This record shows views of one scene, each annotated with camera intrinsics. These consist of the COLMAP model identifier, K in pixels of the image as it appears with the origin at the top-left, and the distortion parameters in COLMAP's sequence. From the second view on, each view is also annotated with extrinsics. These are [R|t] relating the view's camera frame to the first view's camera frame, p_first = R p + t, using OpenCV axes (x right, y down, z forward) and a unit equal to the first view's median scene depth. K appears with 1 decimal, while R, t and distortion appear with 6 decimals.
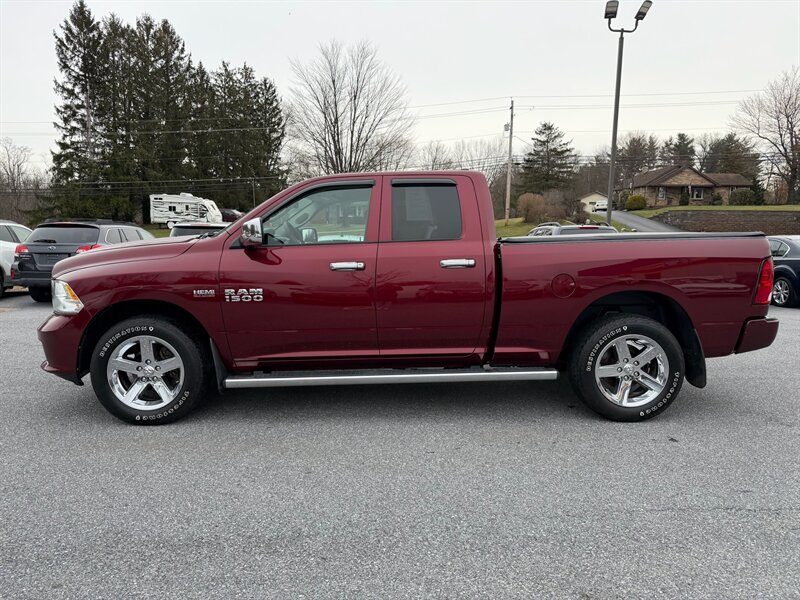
lens RADIAL K [[564.1, 0, 401.1], [0, 564.1, 297.2], [0, 0, 1]] dist [0.028955, -0.036412]
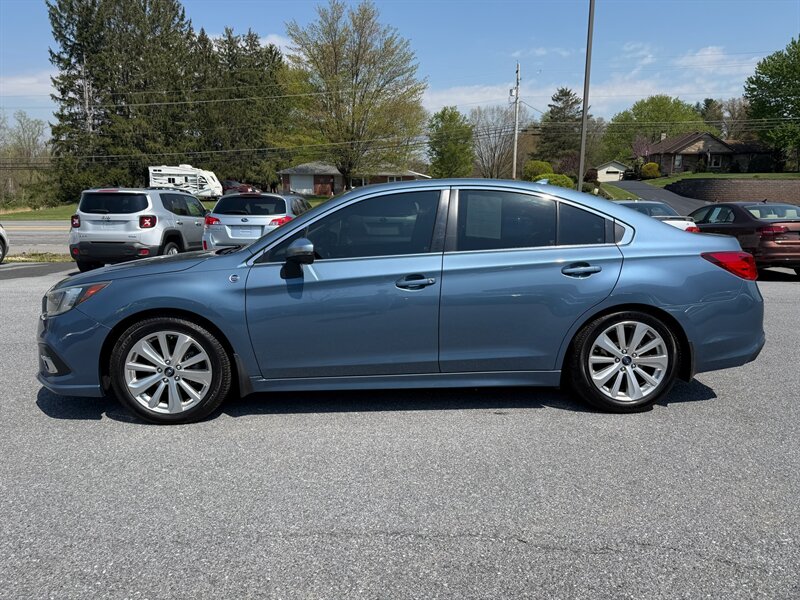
lens RADIAL K [[564.1, 0, 403.4], [0, 564.1, 304.3], [0, 0, 1]] dist [0.028955, -0.036412]
pose [[0.999402, -0.000063, -0.034564, 0.028864], [0.002111, 0.998243, 0.059208, 0.000922], [0.034500, -0.059246, 0.997647, 0.012138]]
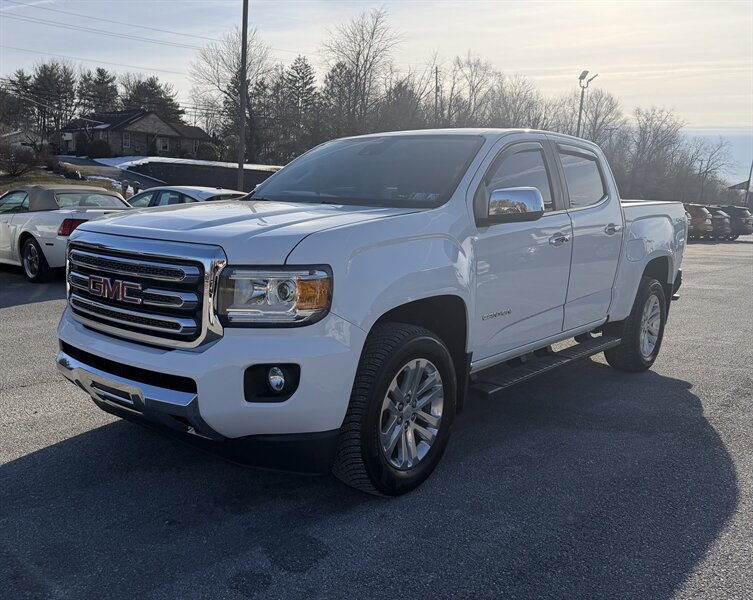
lens RADIAL K [[687.3, 0, 348.3], [0, 687.3, 288.1], [0, 0, 1]] dist [0.043315, 0.000000]
pose [[0.685520, -0.072836, 0.724401, -0.092573], [0.045775, 0.997327, 0.056959, -0.002216], [-0.726613, -0.005886, 0.687021, 0.021886]]
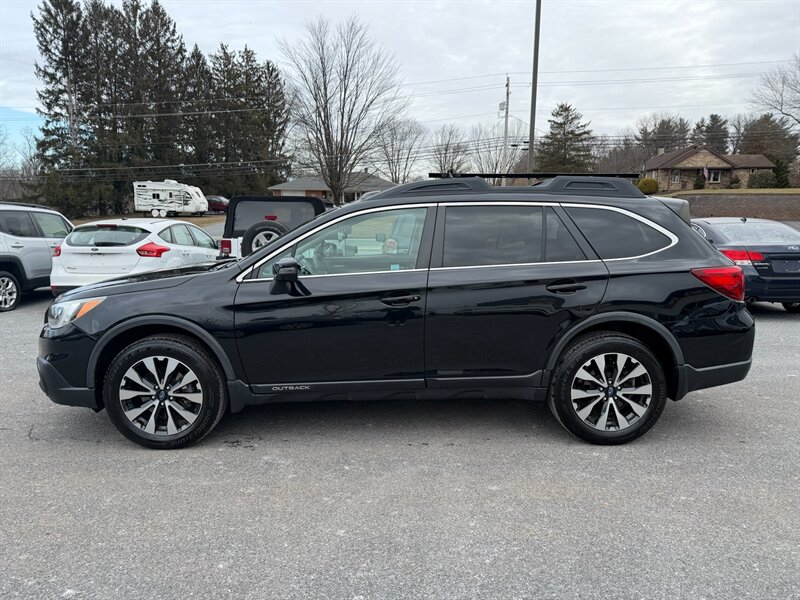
lens RADIAL K [[564.1, 0, 405.6], [0, 564.1, 302.8], [0, 0, 1]] dist [0.028955, -0.036412]
pose [[0.998959, 0.001833, -0.045579, 0.056505], [-0.000412, 0.999514, 0.031162, -0.003529], [0.045614, -0.031111, 0.998475, 0.037131]]
